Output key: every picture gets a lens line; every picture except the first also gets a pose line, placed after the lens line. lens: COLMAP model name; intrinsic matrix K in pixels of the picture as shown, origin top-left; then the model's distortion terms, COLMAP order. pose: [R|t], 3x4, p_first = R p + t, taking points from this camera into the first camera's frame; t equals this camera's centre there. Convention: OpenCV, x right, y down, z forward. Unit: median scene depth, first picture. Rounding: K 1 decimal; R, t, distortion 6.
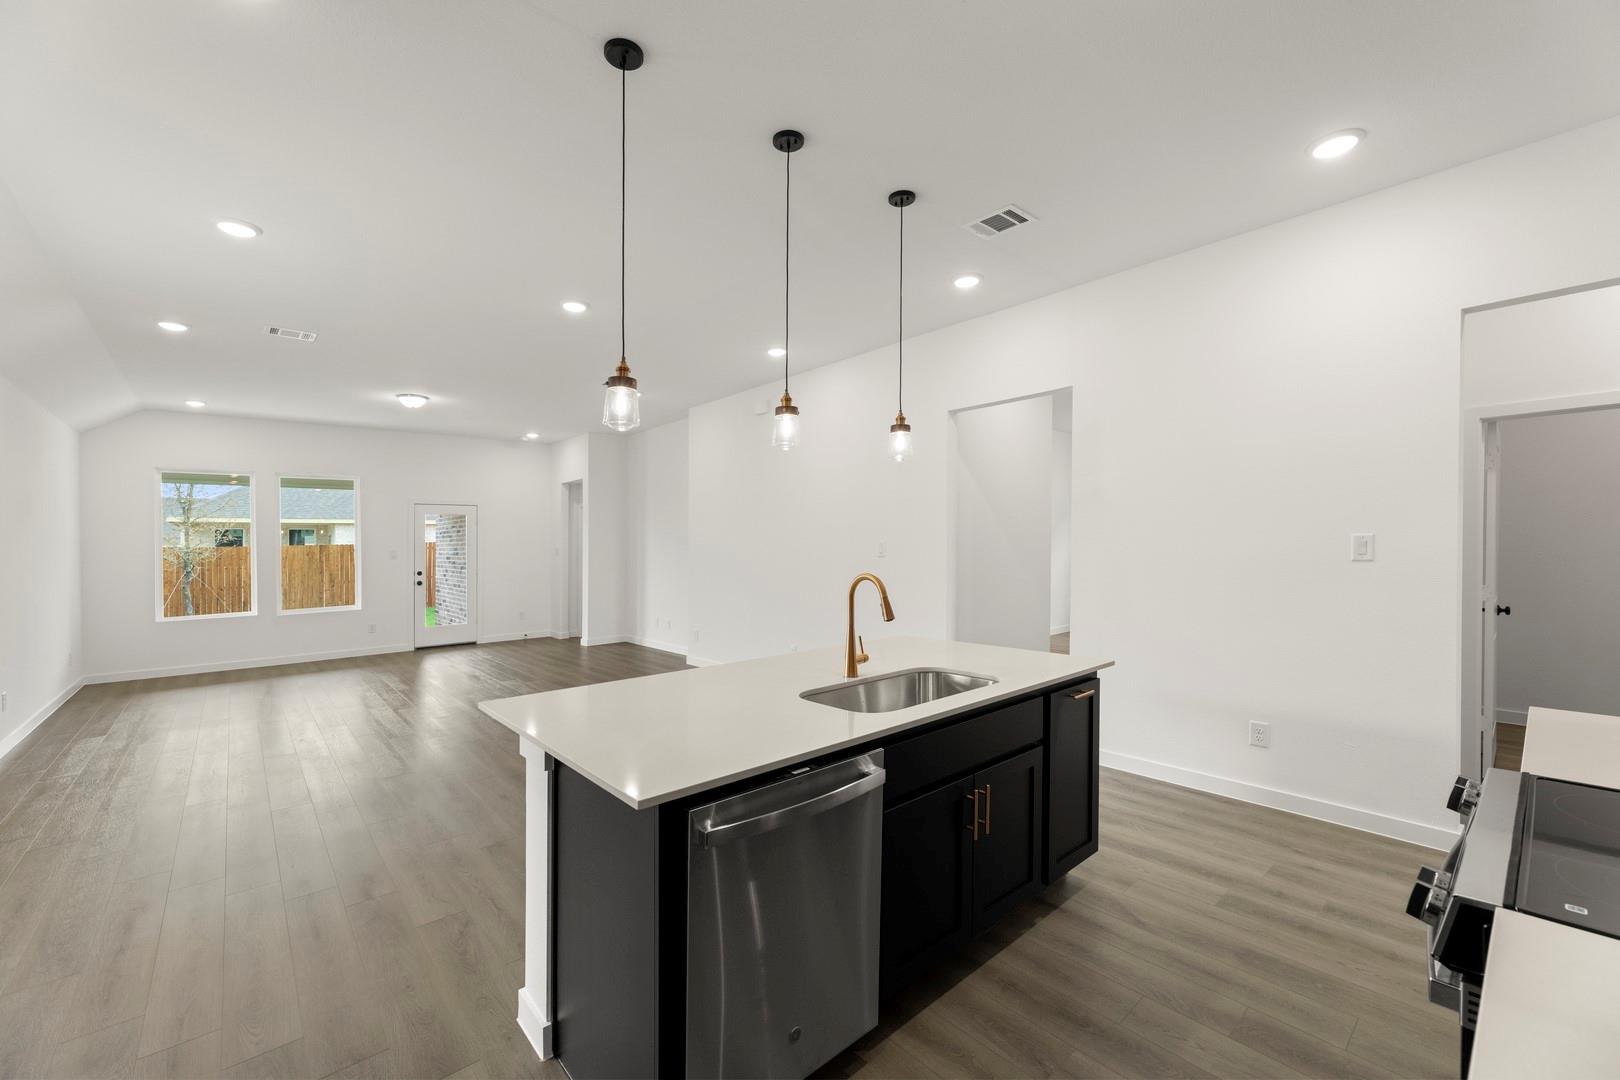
lens RADIAL K [[642.4, 0, 839.1], [0, 642.4, 534.3], [0, 0, 1]] dist [0.001227, -0.002784]
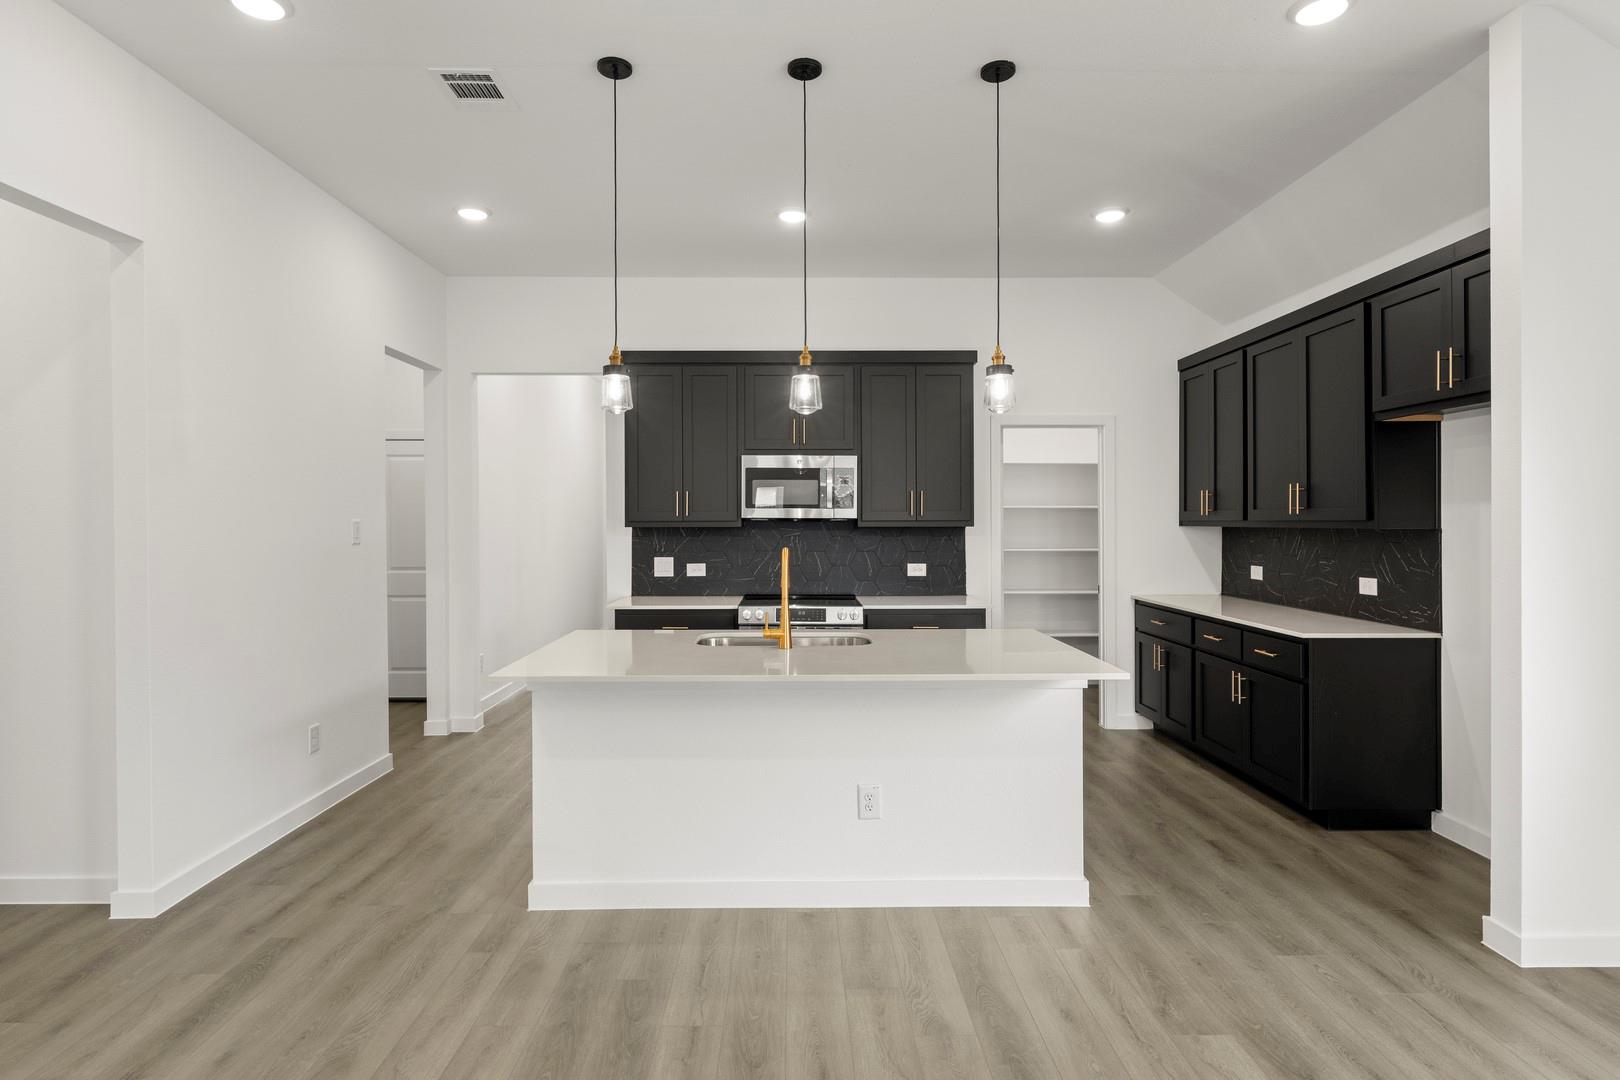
lens RADIAL K [[853.8, 0, 777.0], [0, 853.8, 526.3], [0, 0, 1]] dist [-0.013494, 0.002218]
pose [[-0.710627, 0.009703, 0.703503, -0.242819], [0.005751, 0.999952, -0.007982, 0.008636], [-0.703546, -0.001627, -0.710648, 0.511072]]
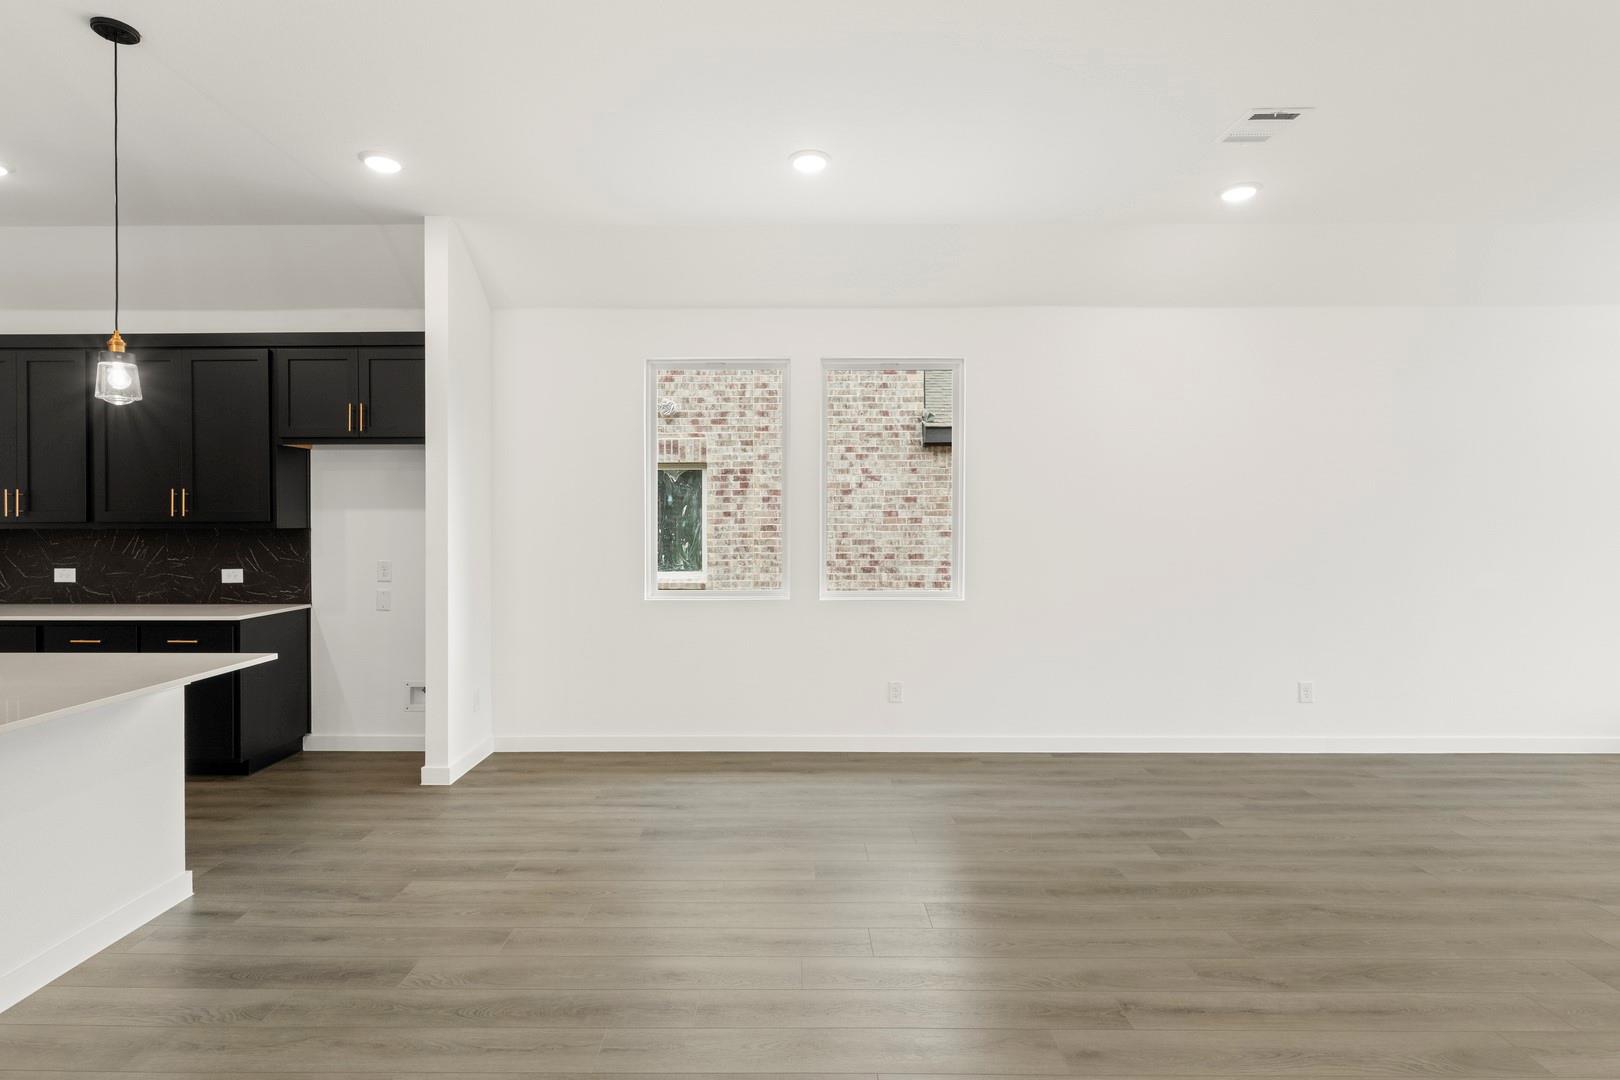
lens RADIAL K [[764.7, 0, 815.5], [0, 764.7, 530.1], [0, 0, 1]] dist [-0.002068, -0.000280]
pose [[-0.697134, 0.032707, -0.716194, -0.054686], [0.018911, 0.999450, 0.027235, 0.002667], [0.716691, 0.005443, -0.697369, 0.587137]]
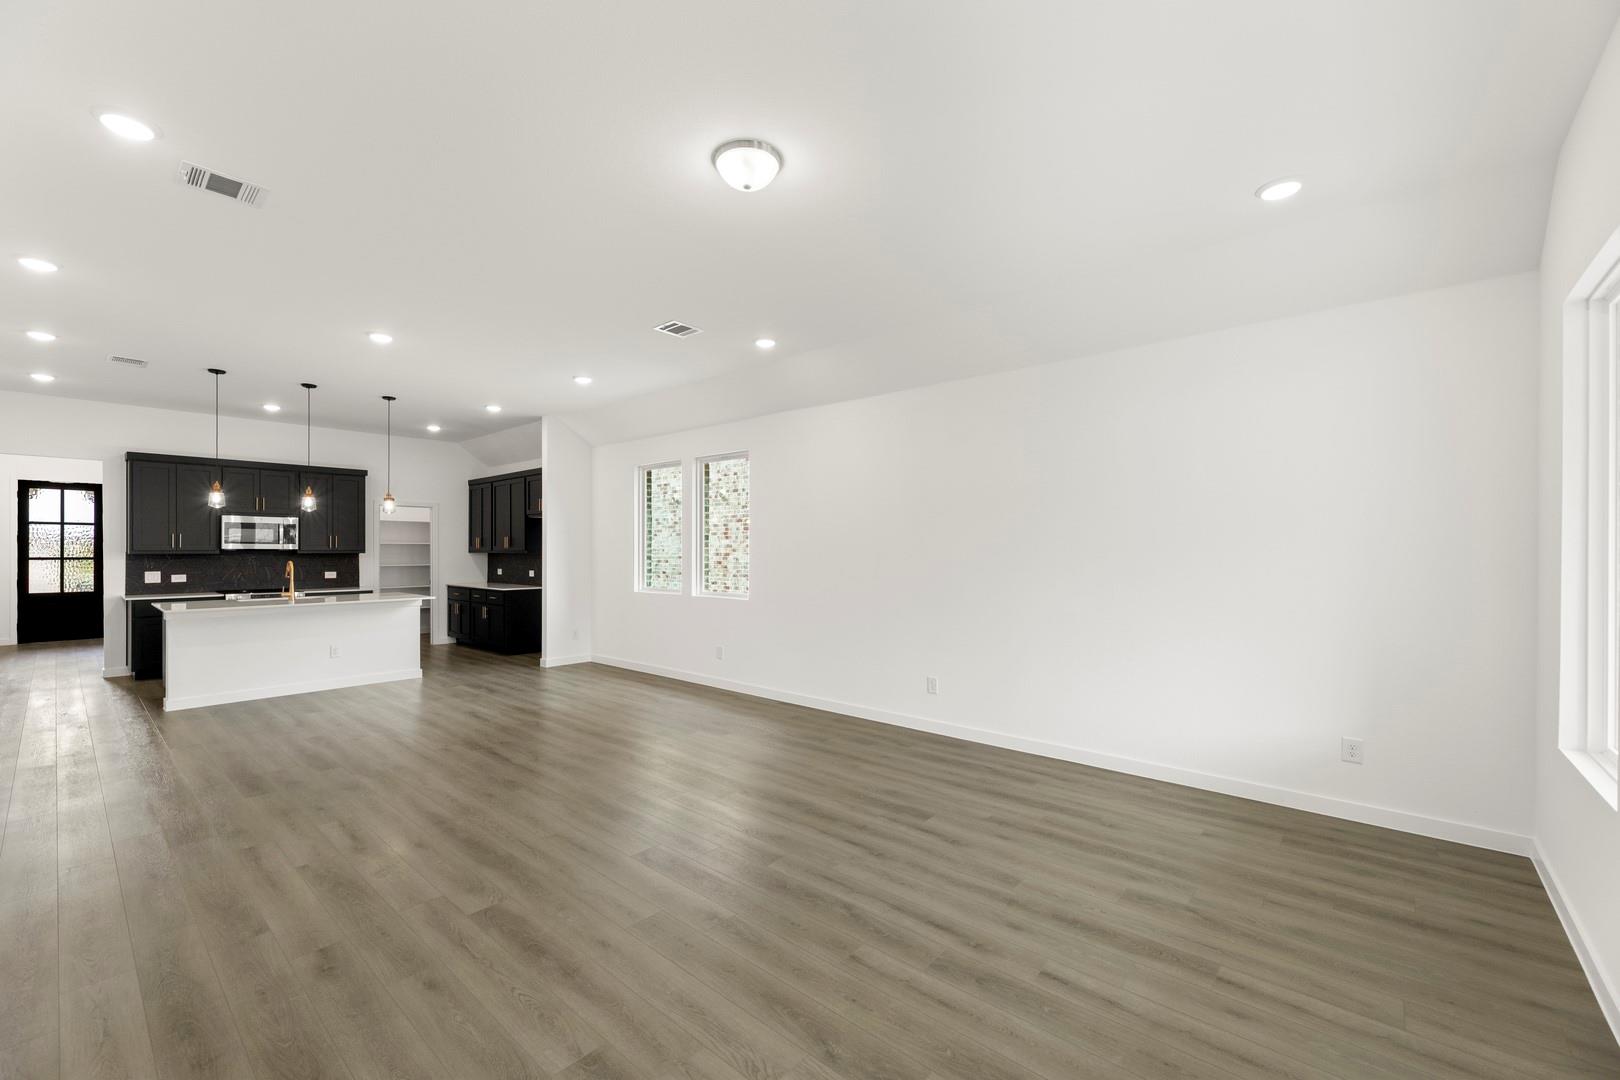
lens RADIAL K [[642.4, 0, 816.2], [0, 642.4, 548.1], [0, 0, 1]] dist [0.001227, -0.002784]
pose [[-0.993728, 0.014796, -0.110838, -0.470944], [0.015919, 0.999830, -0.009251, 0.016307], [0.110683, -0.010958, -0.993795, 0.989897]]
